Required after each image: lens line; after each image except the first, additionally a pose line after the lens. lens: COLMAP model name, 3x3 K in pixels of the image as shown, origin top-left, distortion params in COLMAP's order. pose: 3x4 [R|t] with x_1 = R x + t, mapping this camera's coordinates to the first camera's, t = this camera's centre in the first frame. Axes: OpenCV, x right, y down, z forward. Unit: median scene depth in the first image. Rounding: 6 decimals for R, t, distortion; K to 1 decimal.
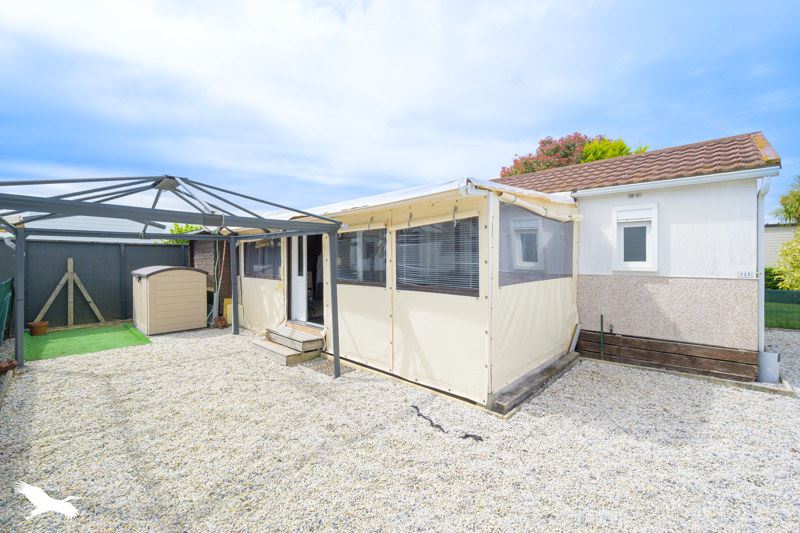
lens RADIAL K [[344.8, 0, 400.4], [0, 344.8, 263.5], [0, 0, 1]] dist [-0.000624, 0.000387]
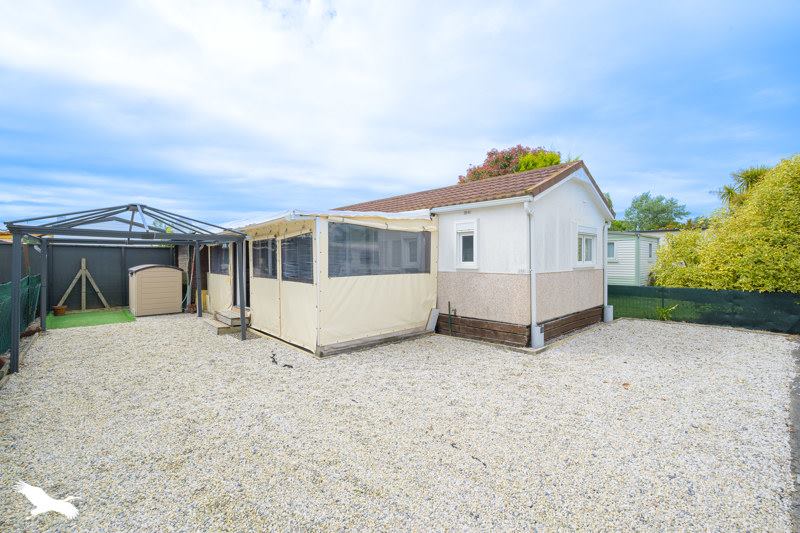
lens RADIAL K [[359.9, 0, 399.8], [0, 359.9, 264.4], [0, 0, 1]] dist [0.003300, -0.000108]
pose [[0.997036, 0.002668, -0.076889, 0.462605], [-0.002588, 0.999996, 0.001142, 0.003800], [0.076891, -0.000940, 0.997039, -0.365988]]
